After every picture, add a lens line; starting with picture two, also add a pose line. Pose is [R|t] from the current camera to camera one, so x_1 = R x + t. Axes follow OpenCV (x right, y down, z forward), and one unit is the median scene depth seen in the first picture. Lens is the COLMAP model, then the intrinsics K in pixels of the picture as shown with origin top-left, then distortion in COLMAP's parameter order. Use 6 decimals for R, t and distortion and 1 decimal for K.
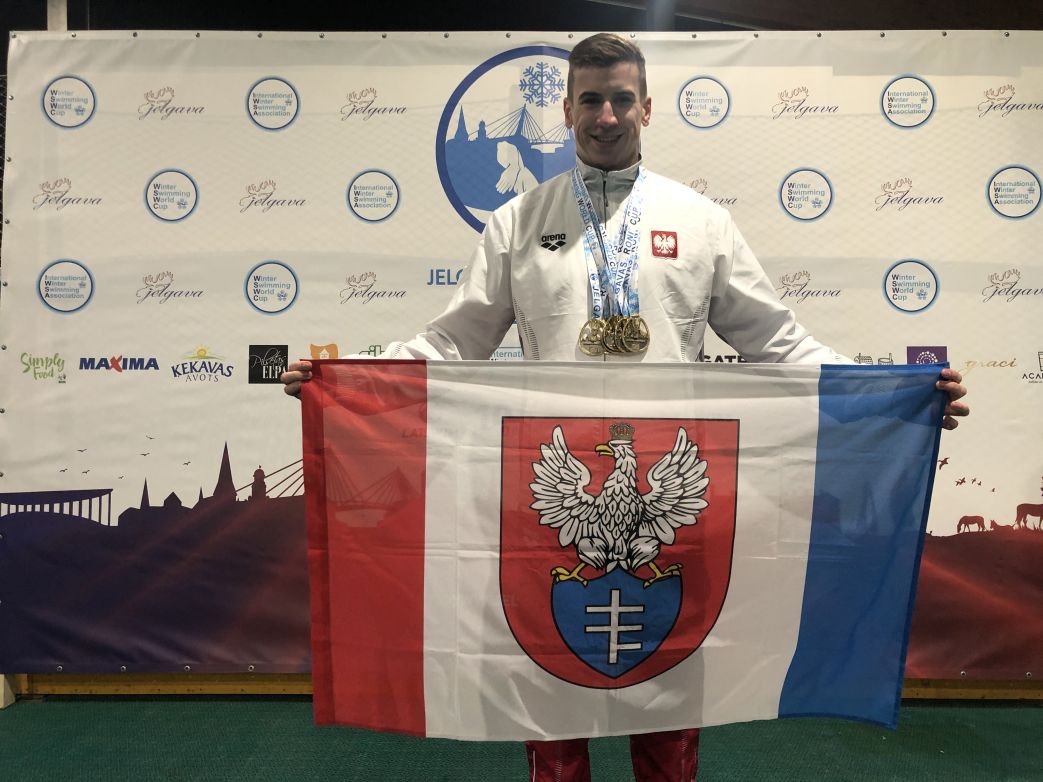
lens RADIAL K [[867.1, 0, 521.5], [0, 867.1, 391.0], [0, 0, 1]] dist [0.044785, -0.087047]
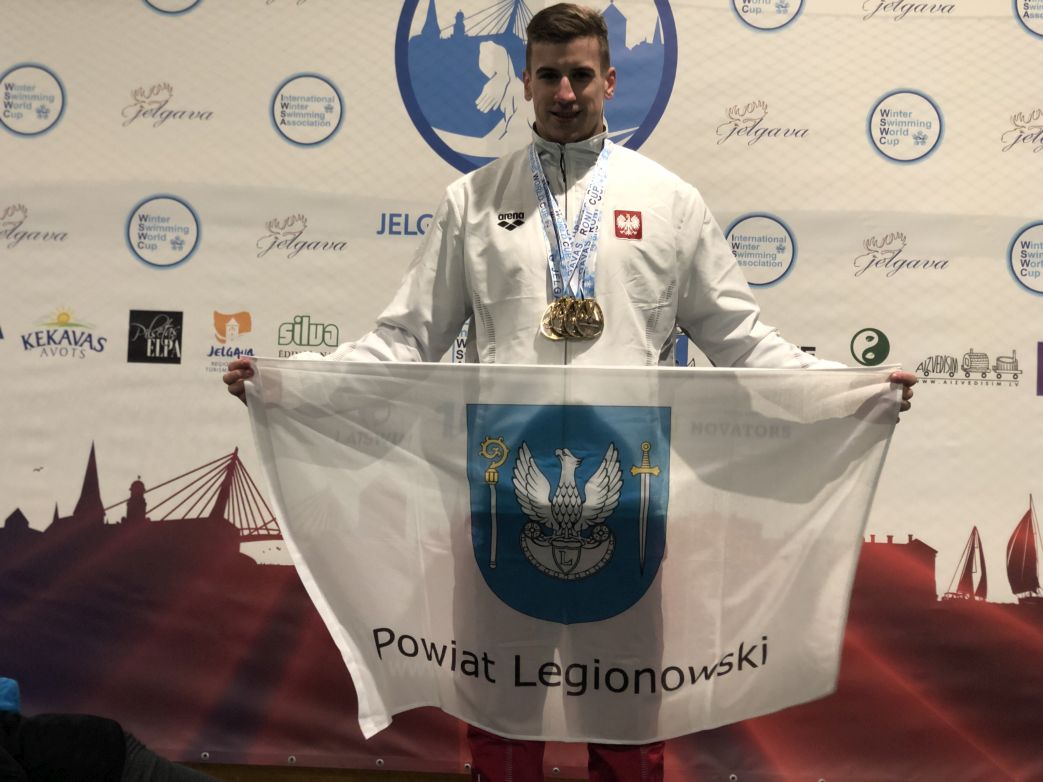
lens RADIAL K [[1581.7, 0, 521.5], [0, 1581.7, 391.0], [0, 0, 1]] dist [0.064889, -0.158234]
pose [[0.999305, 0.033351, -0.016622, 0.038758], [-0.033430, 0.999431, -0.004530, 0.010286], [0.016462, 0.005082, 0.999852, -0.320974]]
